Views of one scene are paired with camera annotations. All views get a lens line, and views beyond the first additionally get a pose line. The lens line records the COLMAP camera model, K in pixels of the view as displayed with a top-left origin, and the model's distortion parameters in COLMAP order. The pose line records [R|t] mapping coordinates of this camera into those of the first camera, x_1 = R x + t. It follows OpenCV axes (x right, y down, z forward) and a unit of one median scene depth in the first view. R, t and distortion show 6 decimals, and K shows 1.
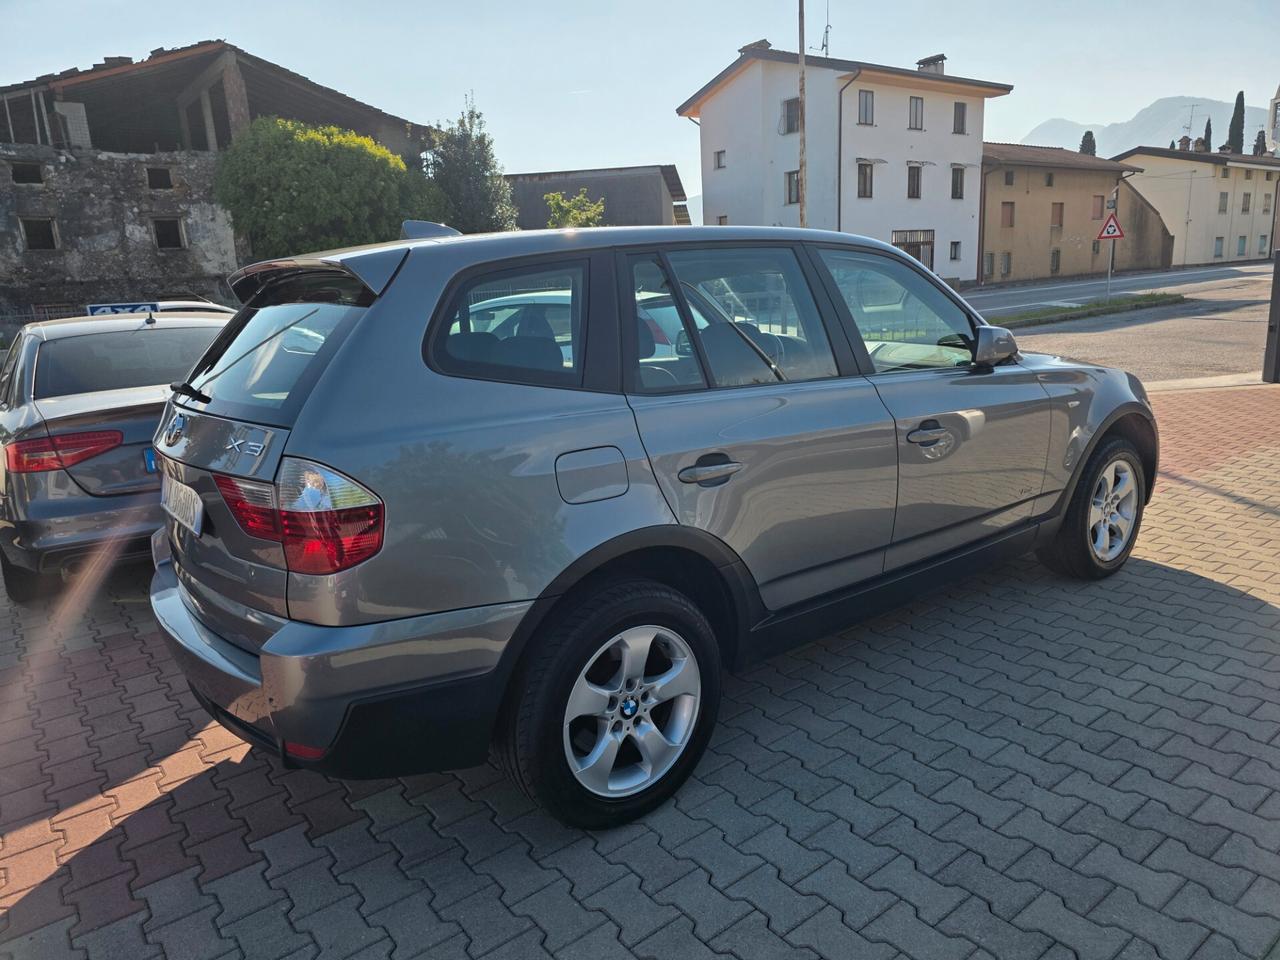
lens RADIAL K [[863.5, 0, 633.3], [0, 863.5, 476.8], [0, 0, 1]] dist [0.017845, -0.006834]
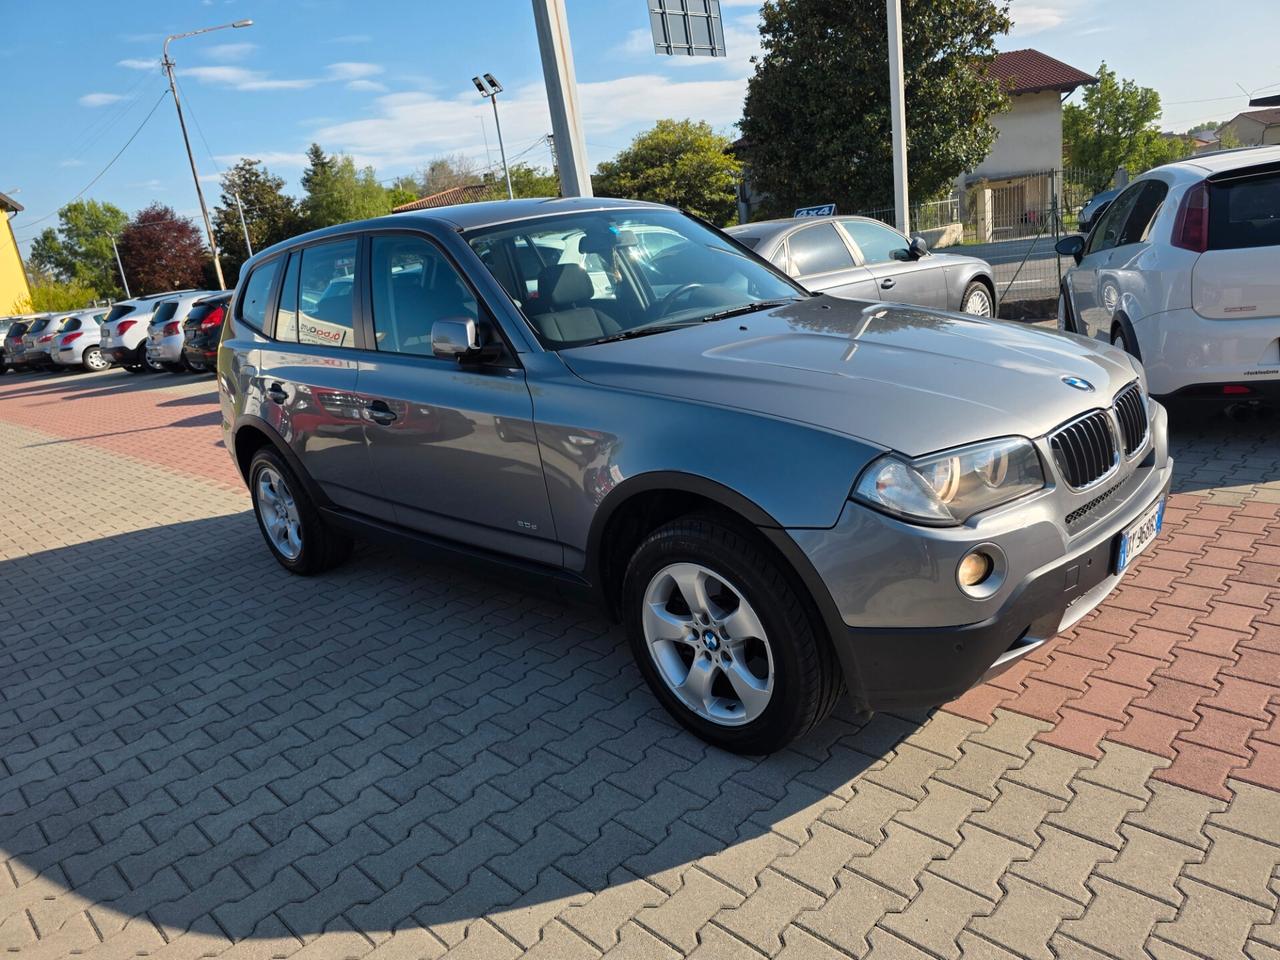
lens RADIAL K [[863.5, 0, 633.3], [0, 863.5, 476.8], [0, 0, 1]] dist [0.017845, -0.006834]
pose [[0.126822, 0.273791, -0.953391, 1.402532], [-0.109670, 0.959130, 0.260851, -0.275713], [0.985844, 0.071476, 0.151665, 1.128648]]
